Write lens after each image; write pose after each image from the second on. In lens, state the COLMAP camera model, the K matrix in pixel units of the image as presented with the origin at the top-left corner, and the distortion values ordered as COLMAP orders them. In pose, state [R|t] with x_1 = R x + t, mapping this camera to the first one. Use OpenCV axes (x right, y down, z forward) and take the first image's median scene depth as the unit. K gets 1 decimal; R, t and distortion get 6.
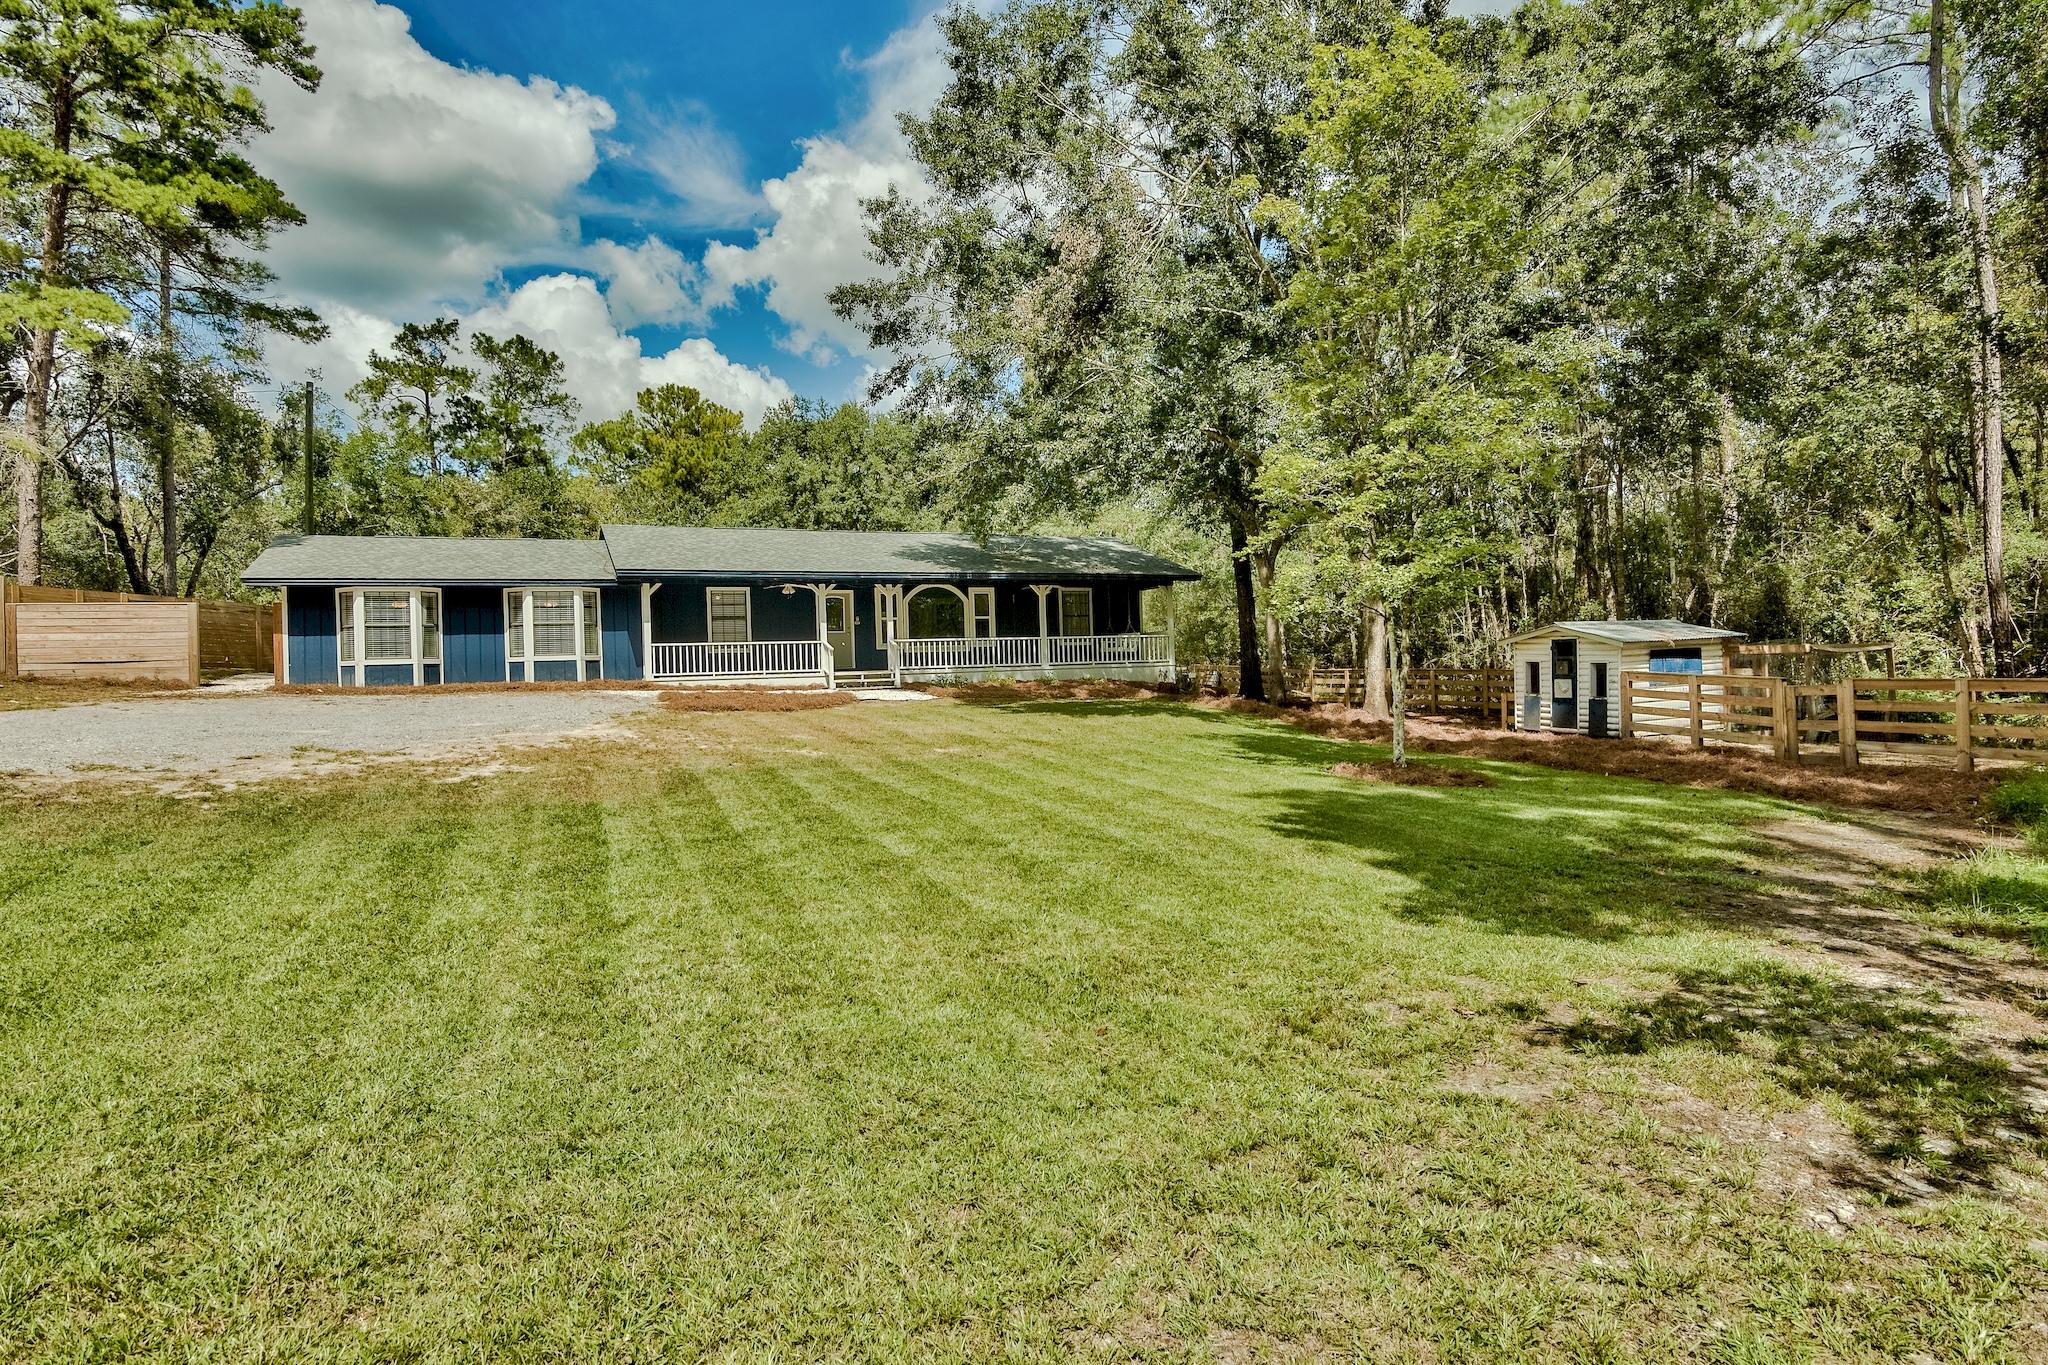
lens RADIAL K [[998.7, 0, 1008.0], [0, 998.7, 682.2], [0, 0, 1]] dist [0.000869, -0.000161]
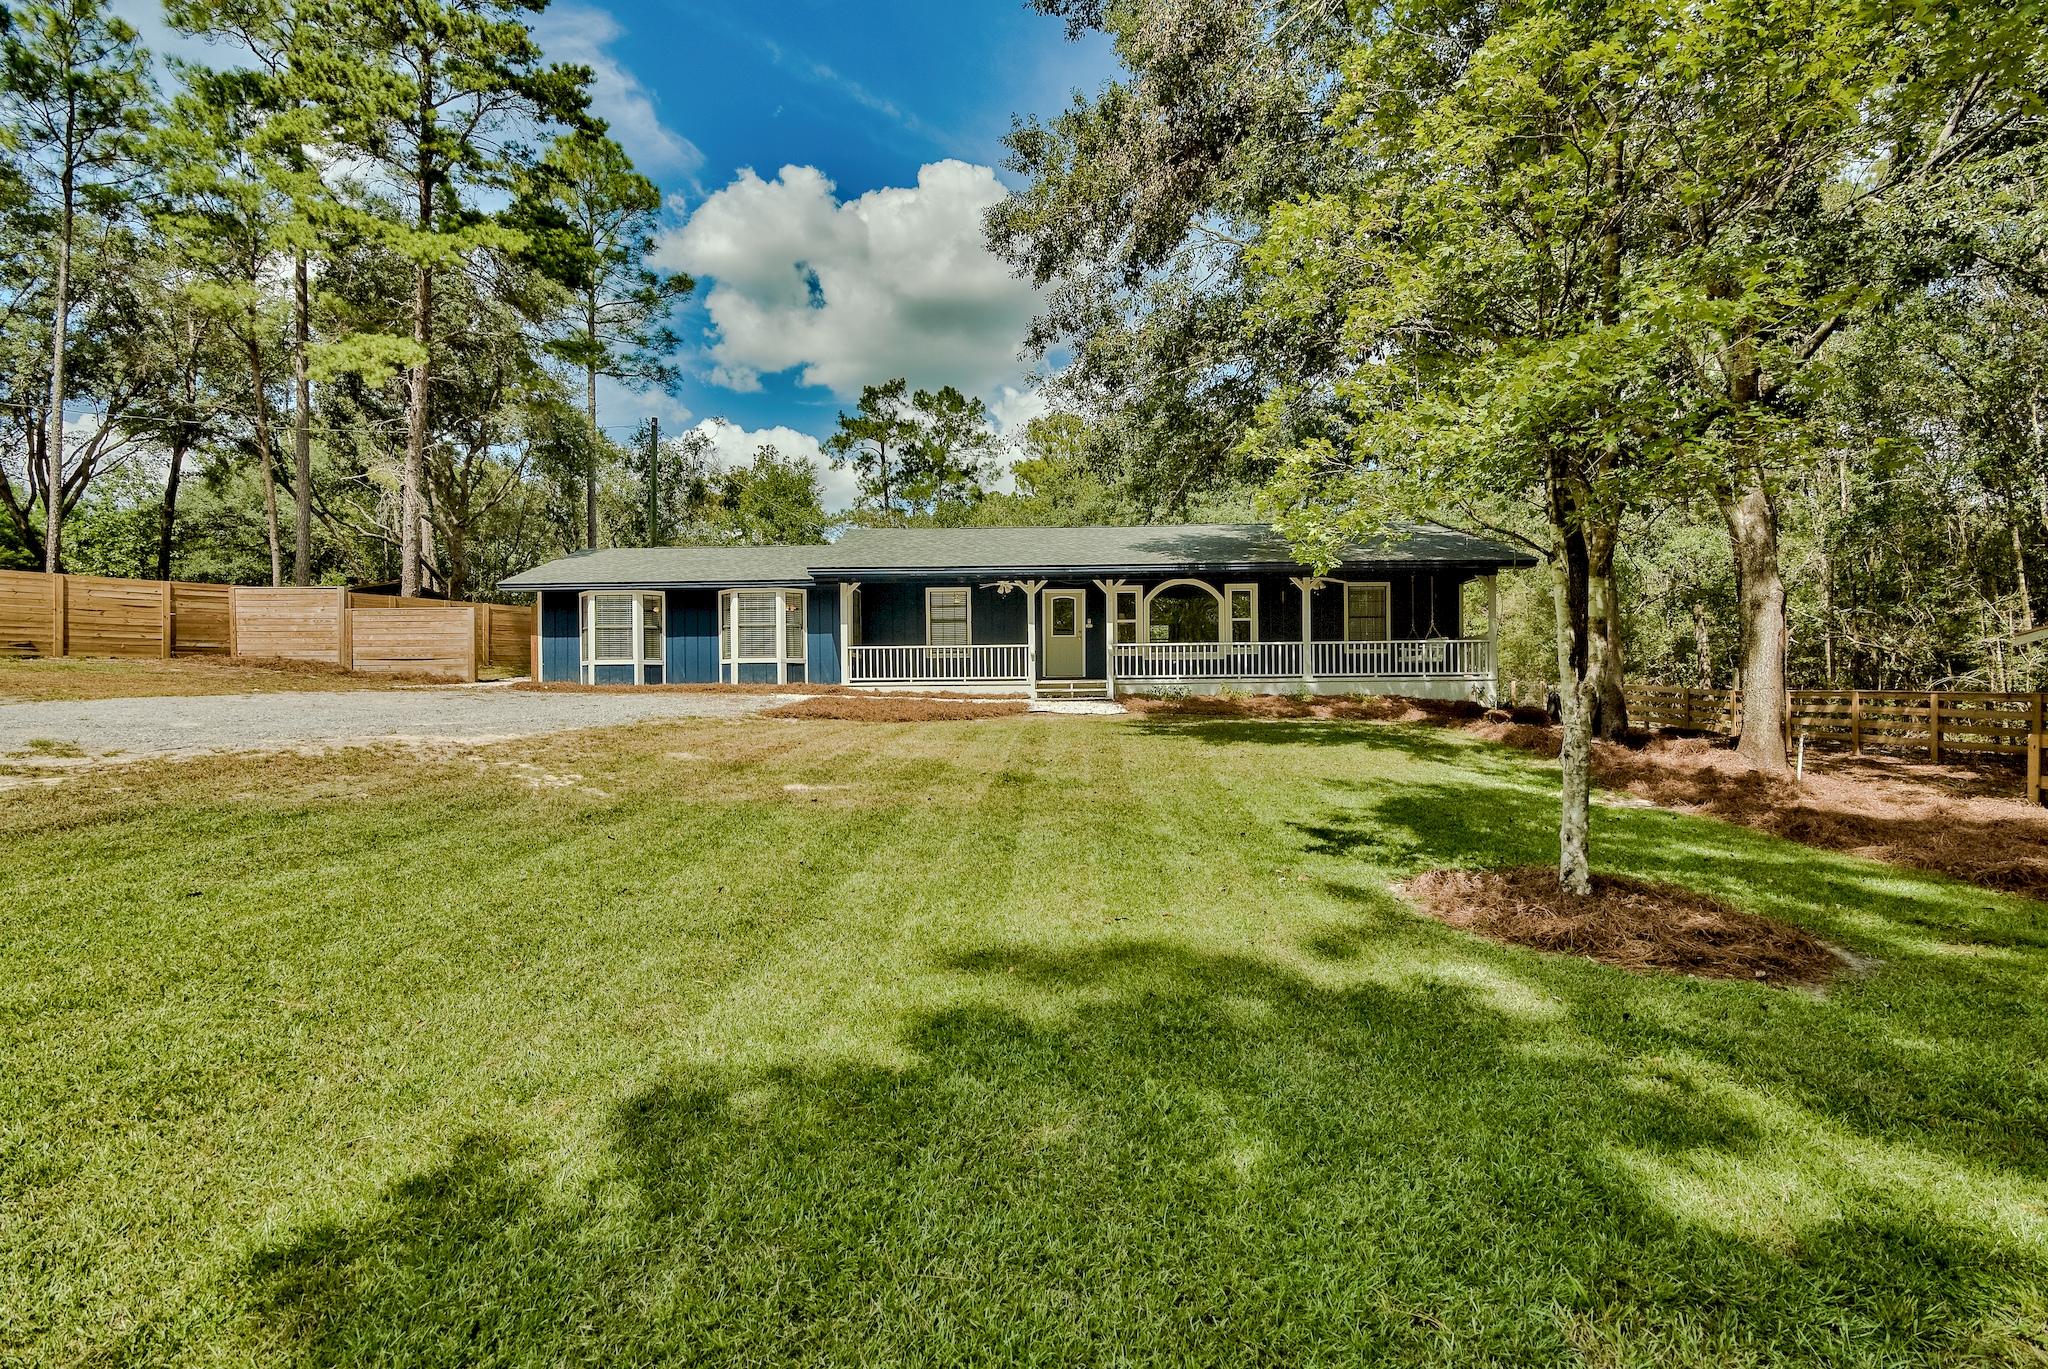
lens RADIAL K [[949.3, 0, 1024.0], [0, 949.3, 684.5], [0, 0, 1]] dist [0.002807, 0.000135]
pose [[0.916180, 0.018464, -0.400342, 0.147421], [-0.023824, 0.999681, -0.008417, 0.001259], [0.400059, 0.017249, 0.916327, 0.228315]]
